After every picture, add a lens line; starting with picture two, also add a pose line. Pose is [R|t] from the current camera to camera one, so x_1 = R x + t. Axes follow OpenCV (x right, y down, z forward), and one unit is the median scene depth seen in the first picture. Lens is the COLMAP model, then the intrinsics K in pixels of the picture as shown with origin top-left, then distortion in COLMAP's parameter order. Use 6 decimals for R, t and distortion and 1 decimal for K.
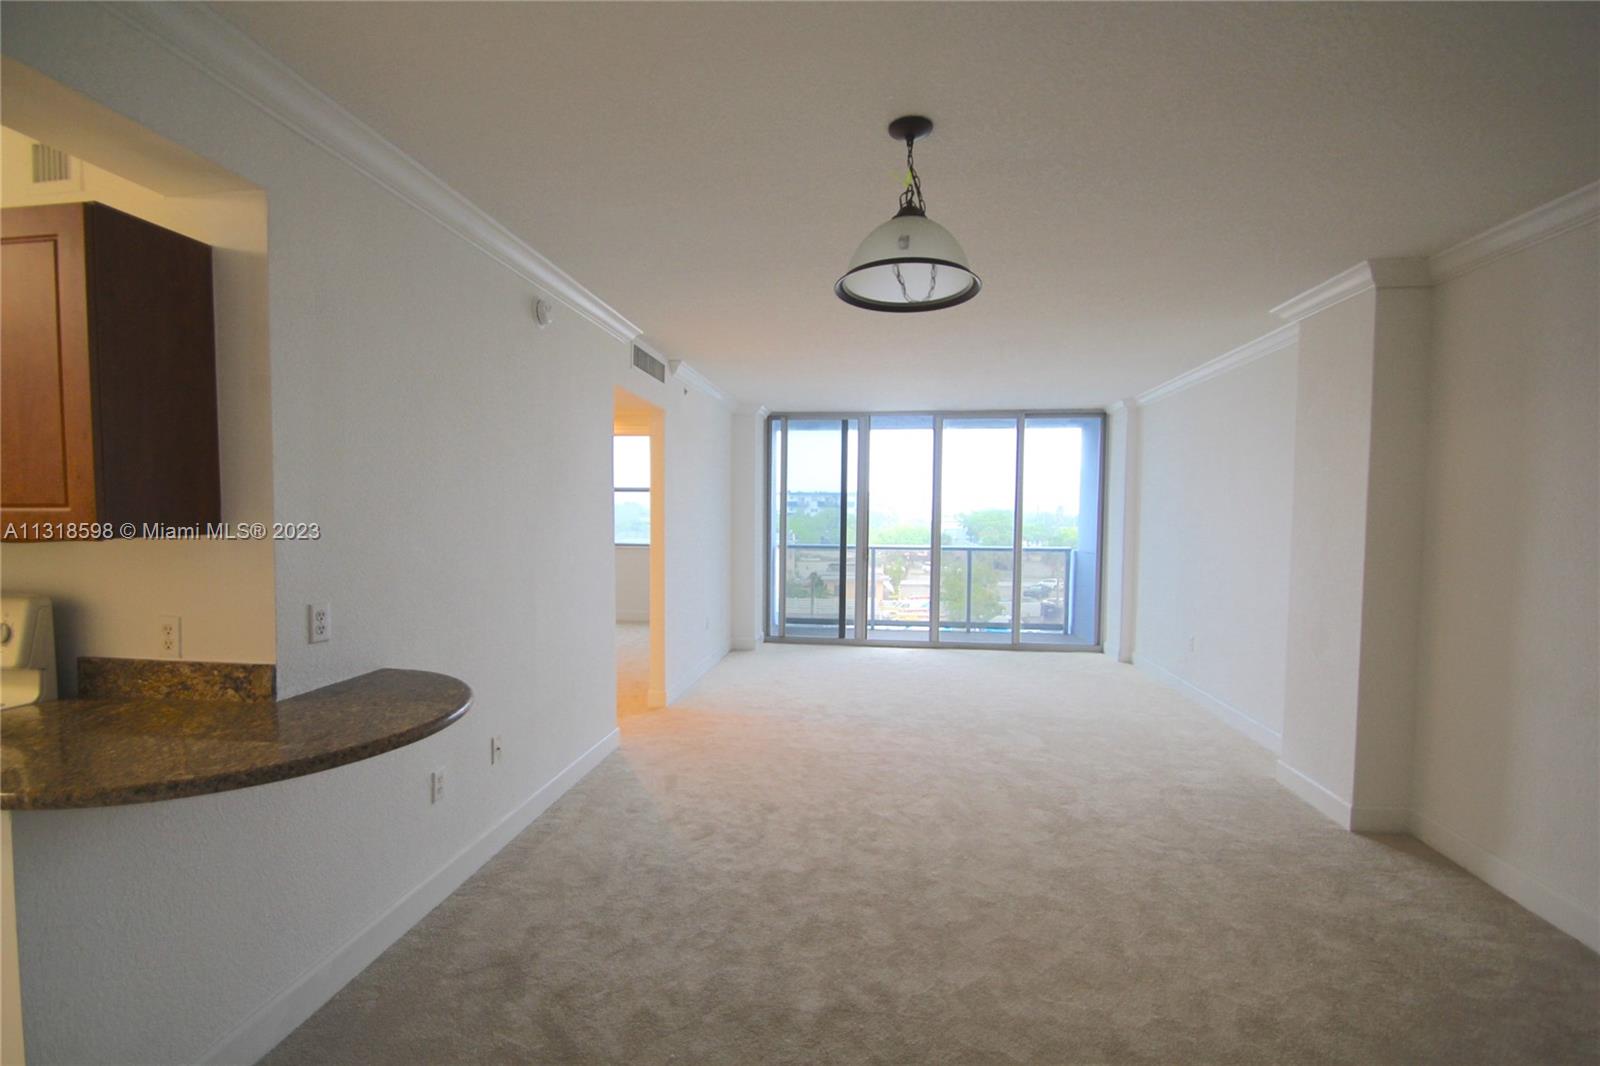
lens RADIAL K [[745.3, 0, 787.8], [0, 745.3, 550.3], [0, 0, 1]] dist [0.005150, -0.013340]
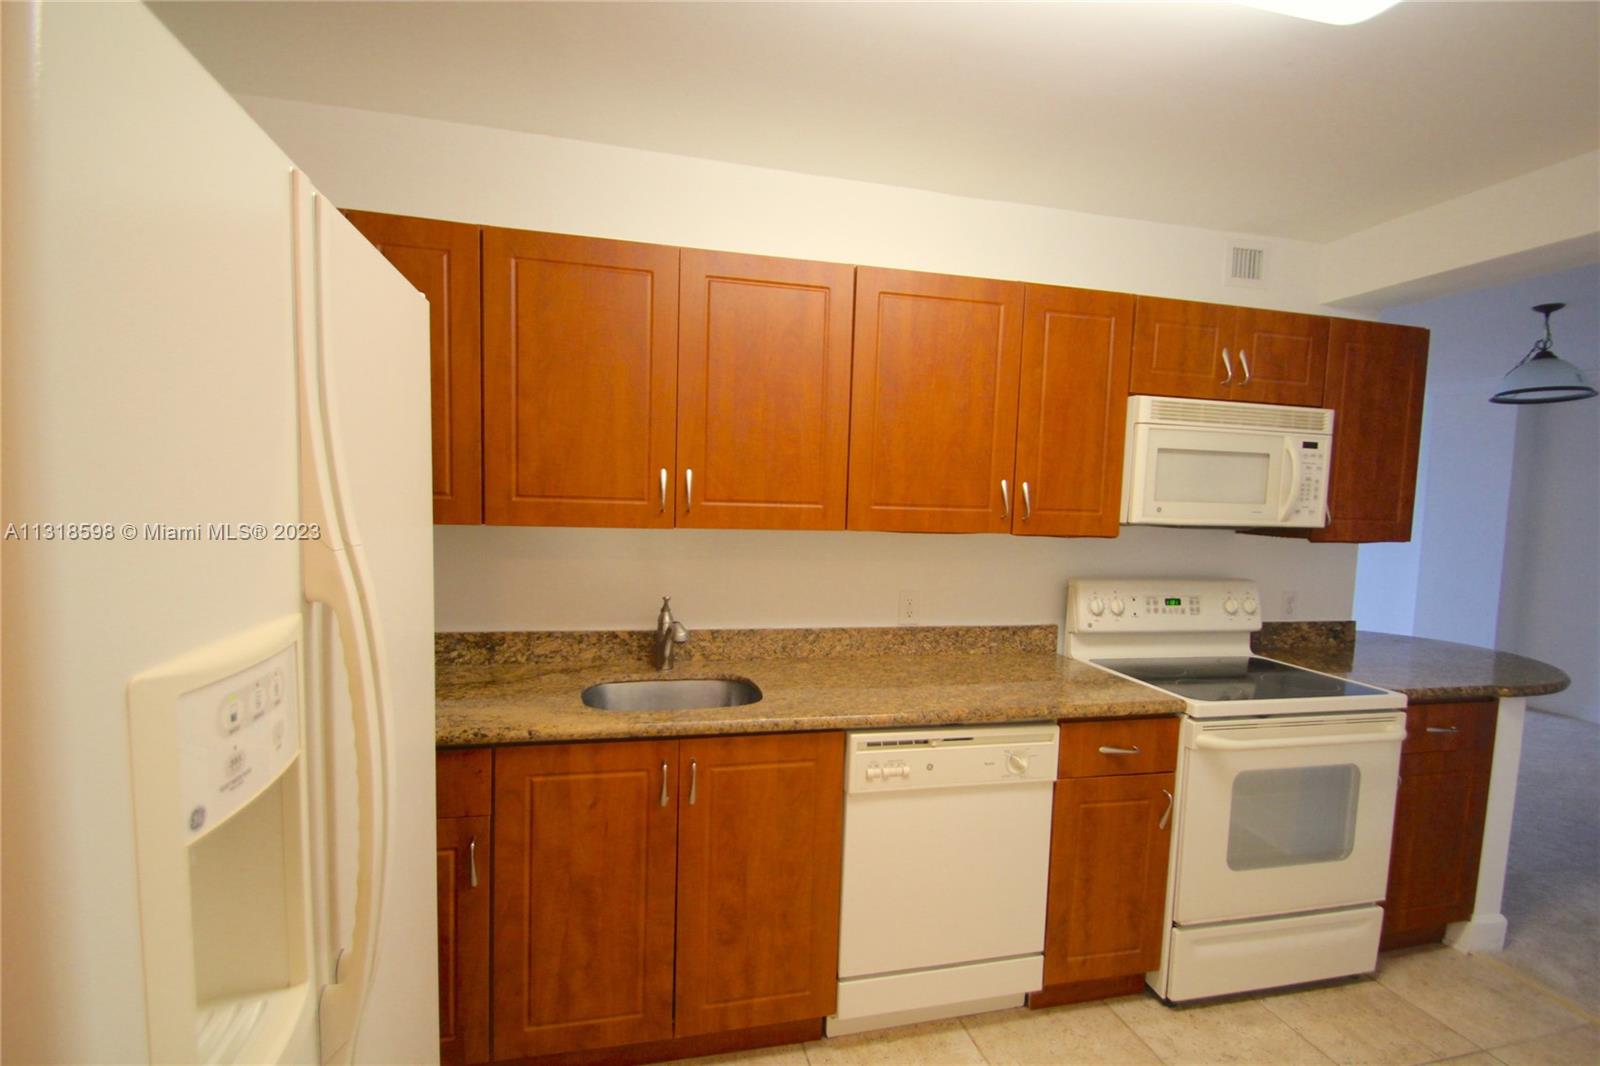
lens RADIAL K [[745.3, 0, 761.0], [0, 745.3, 561.5], [0, 0, 1]] dist [0.005150, -0.013340]
pose [[0.941031, -0.009586, 0.338185, -2.050171], [-0.000014, 0.999597, 0.028375, -0.010876], [-0.338321, -0.026707, 0.940652, -0.023504]]
